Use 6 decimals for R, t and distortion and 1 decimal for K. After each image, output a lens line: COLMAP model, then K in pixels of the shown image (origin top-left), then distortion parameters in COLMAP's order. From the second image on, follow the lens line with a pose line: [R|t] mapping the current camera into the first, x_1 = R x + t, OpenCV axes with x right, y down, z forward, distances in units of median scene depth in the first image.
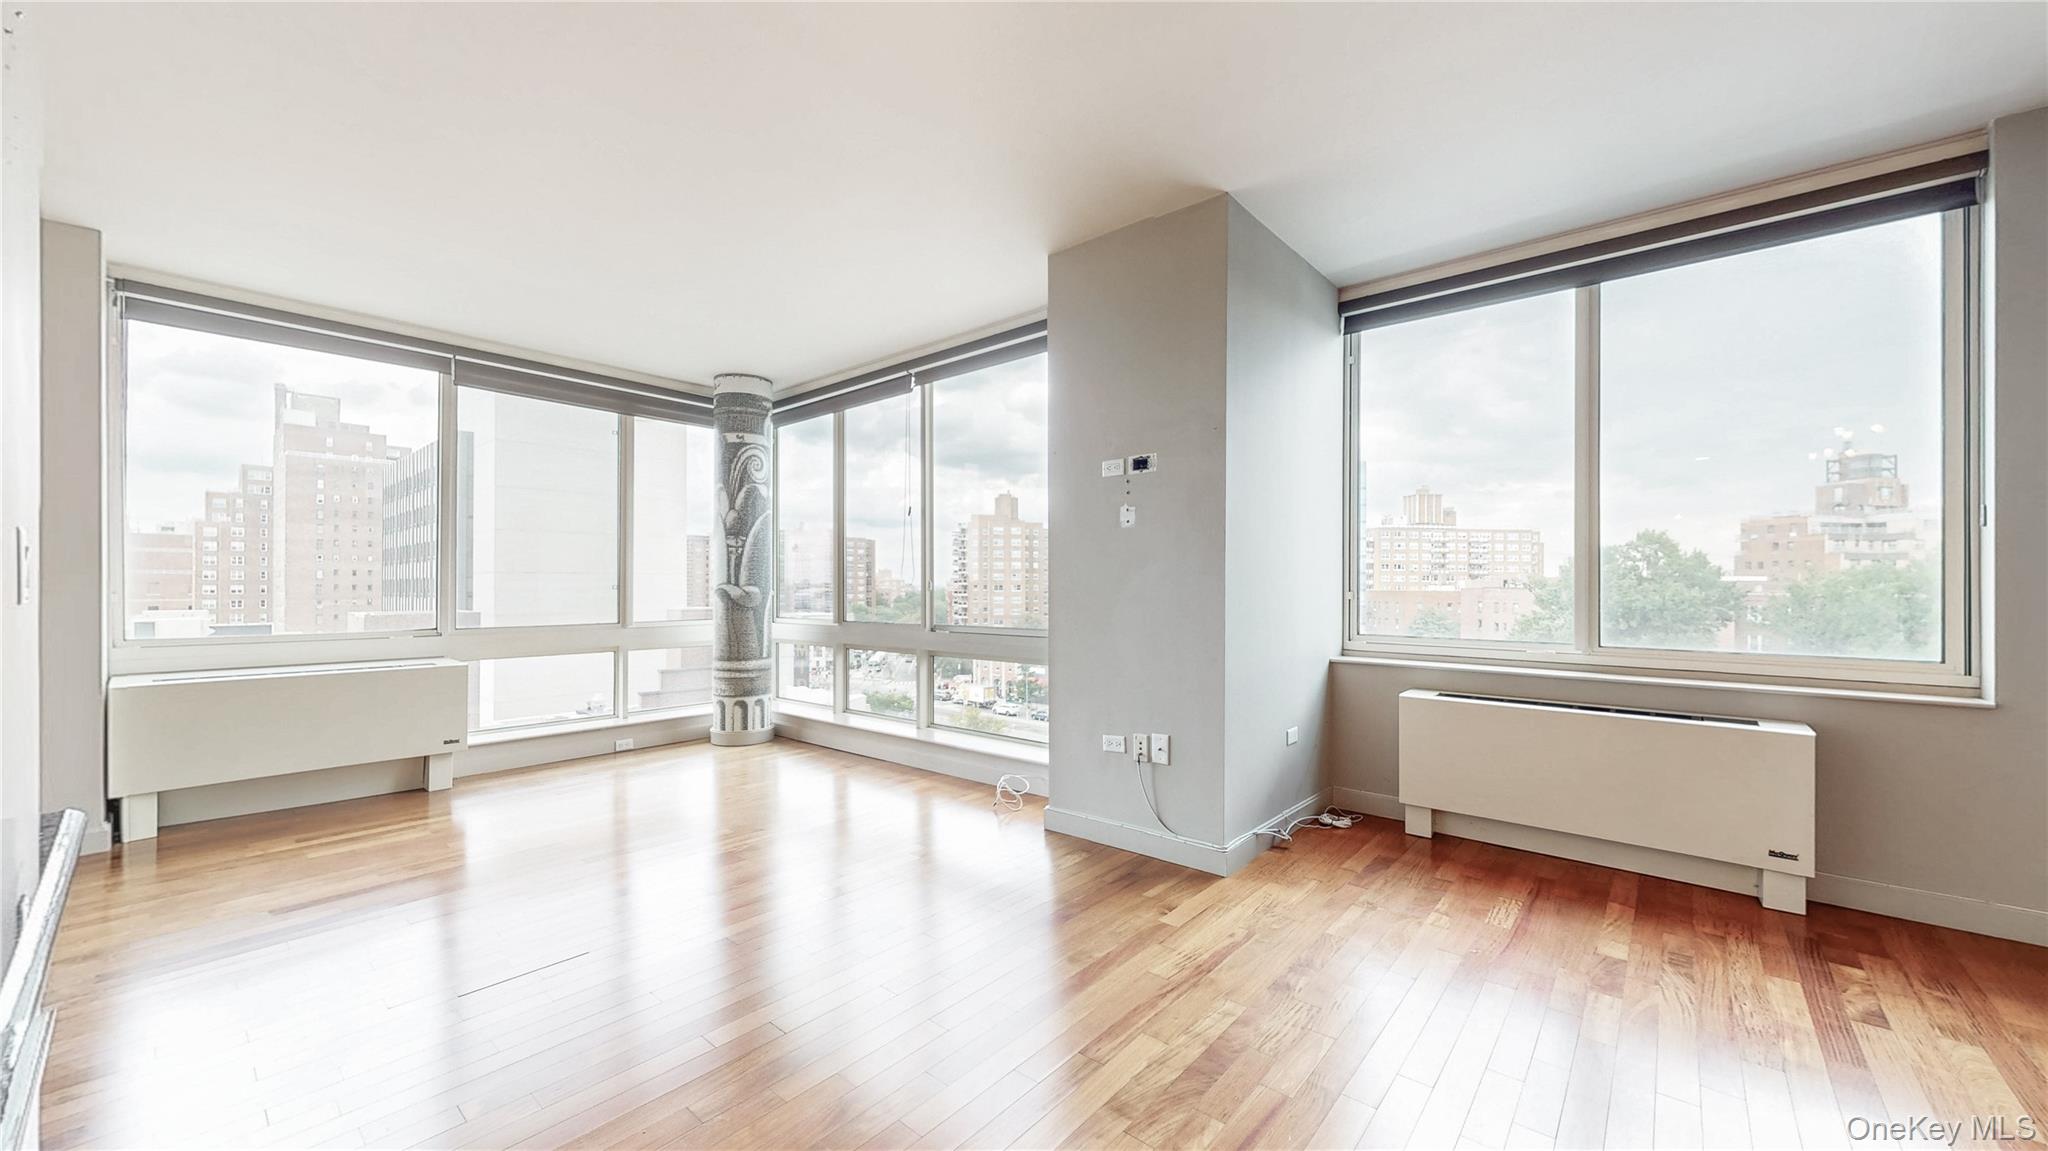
lens RADIAL K [[747.1, 0, 1033.9], [0, 747.1, 583.8], [0, 0, 1]] dist [-0.000789, 0.000154]
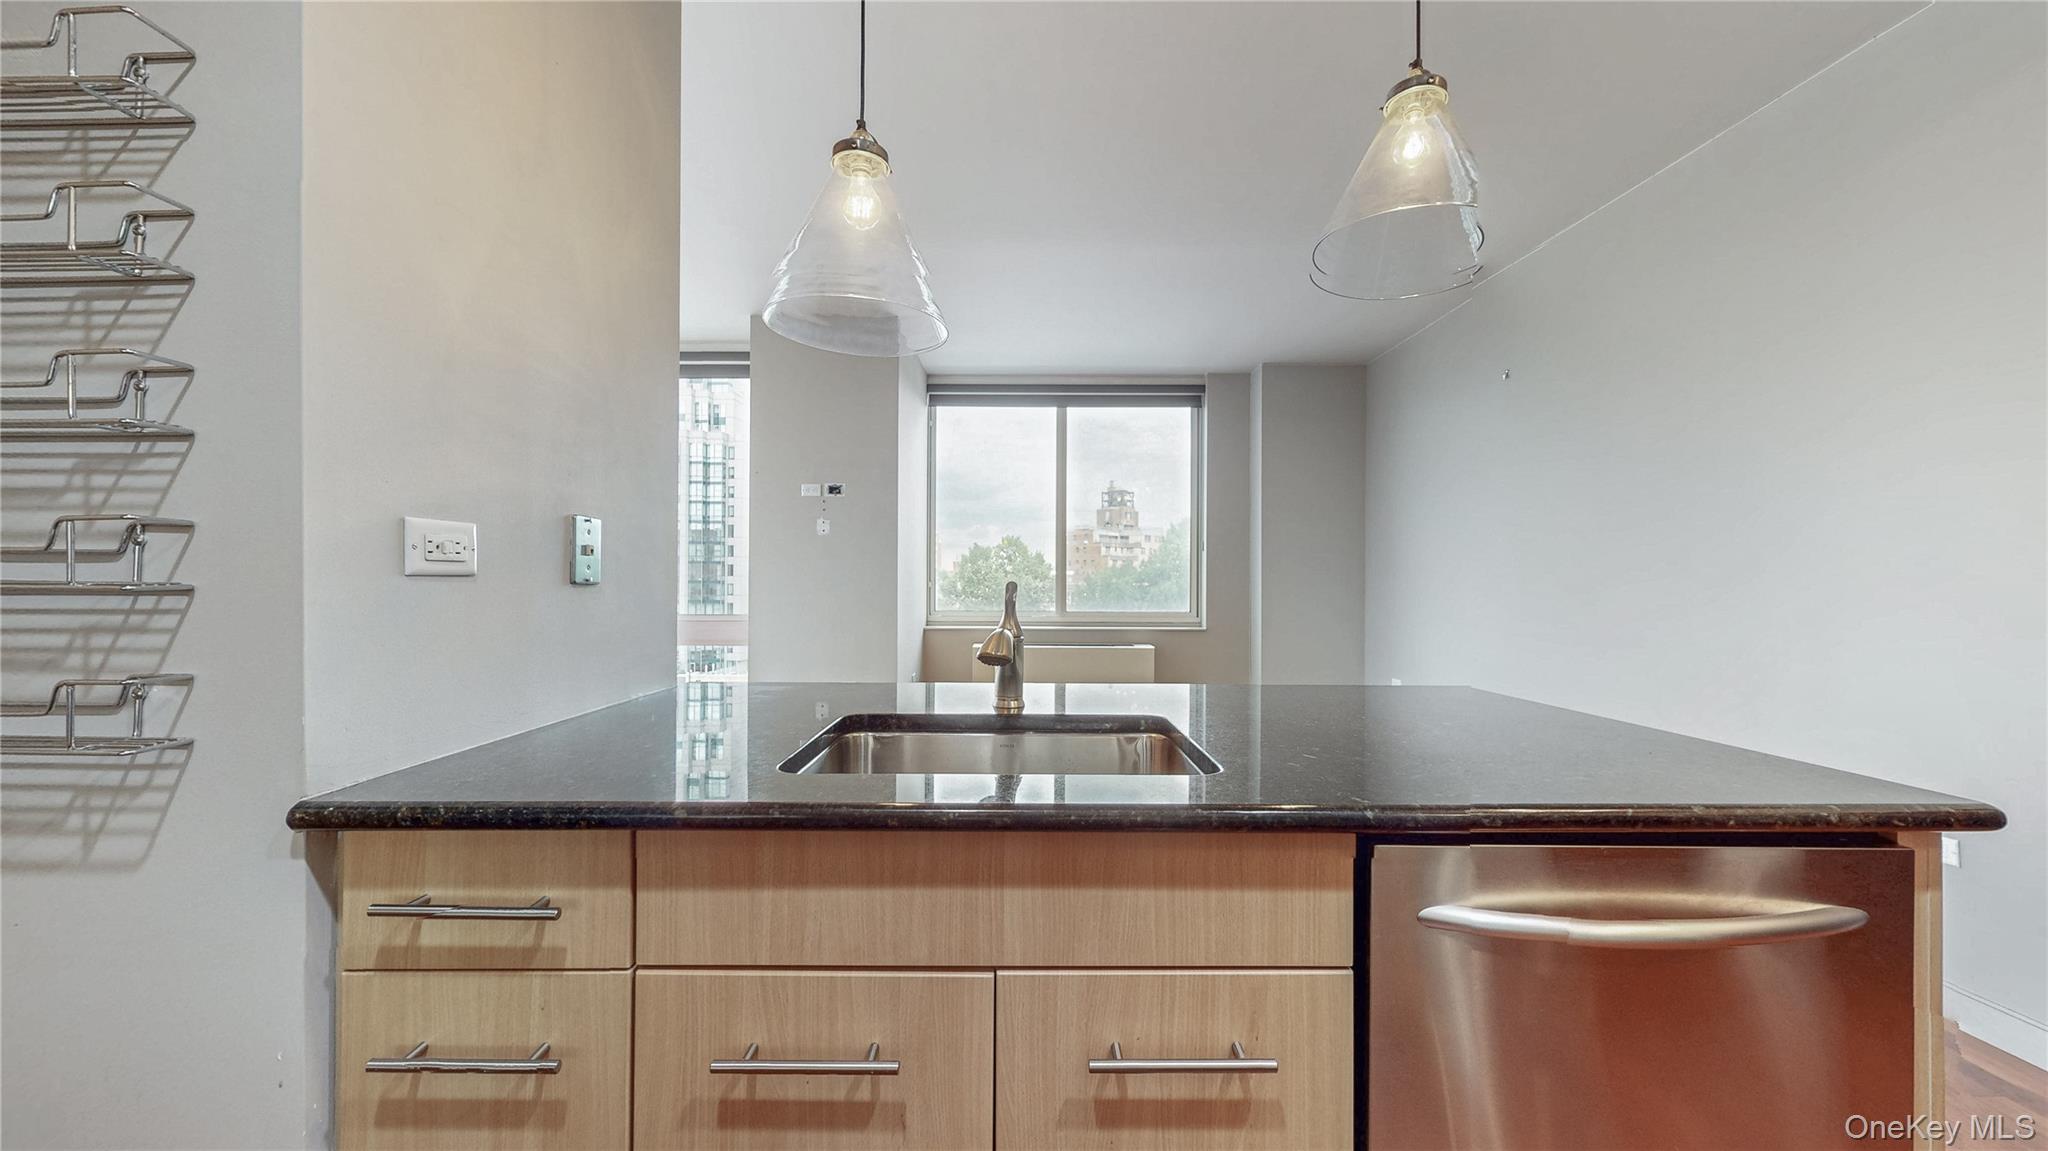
lens RADIAL K [[747.1, 0, 1015.3], [0, 747.1, 598.0], [0, 0, 1]] dist [-0.000789, 0.000154]
pose [[0.764568, -0.013322, 0.644405, -0.303057], [-0.006254, 0.999586, 0.028085, 0.001768], [-0.644512, -0.025503, 0.764168, -0.181211]]
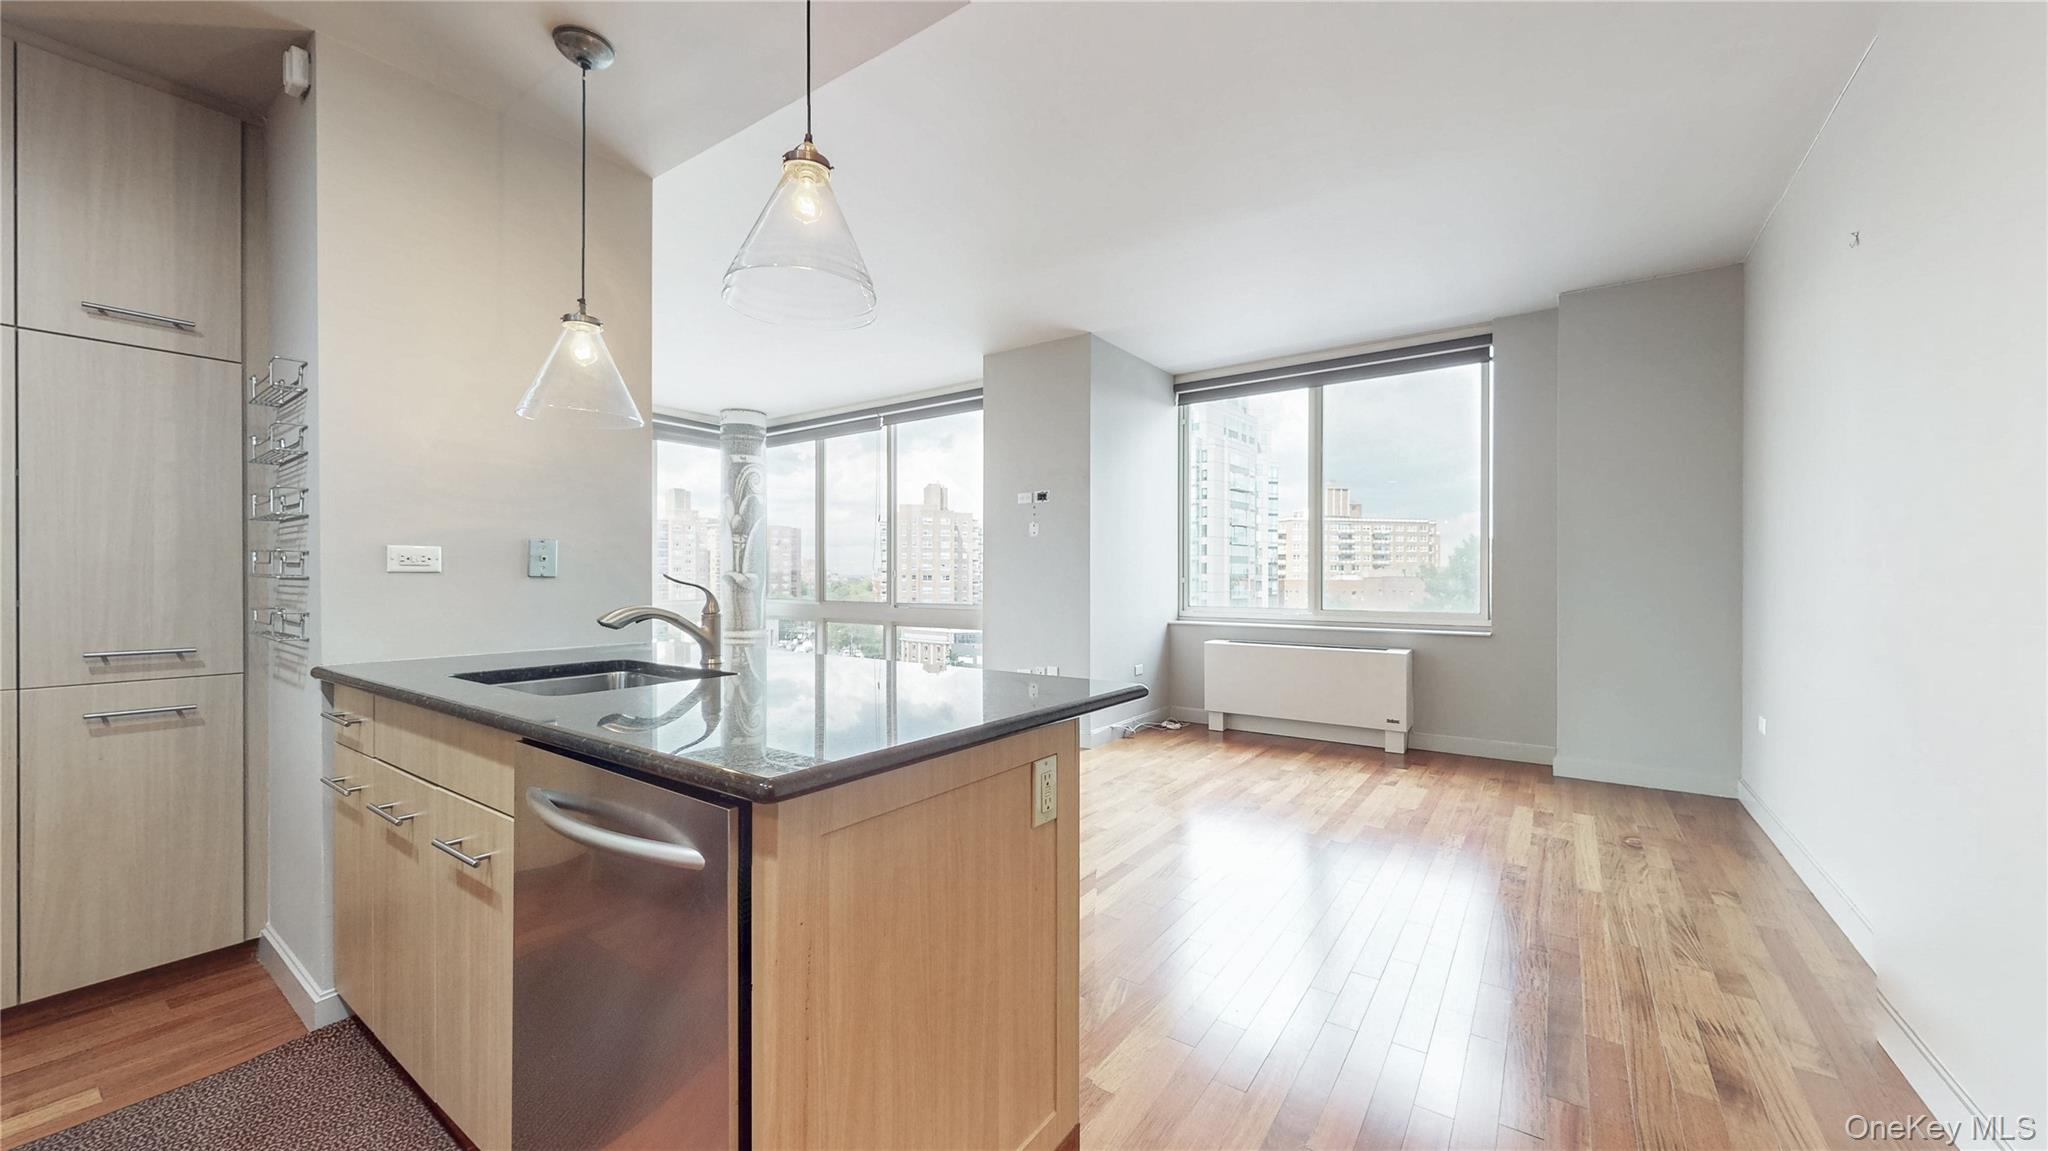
lens RADIAL K [[747.1, 0, 1020.7], [0, 747.1, 578.5], [0, 0, 1]] dist [-0.000789, 0.000154]
pose [[0.996921, -0.000572, 0.078416, -0.016030], [0.000042, 0.999977, 0.006755, 0.003051], [-0.078418, -0.006731, 0.996898, -0.355023]]
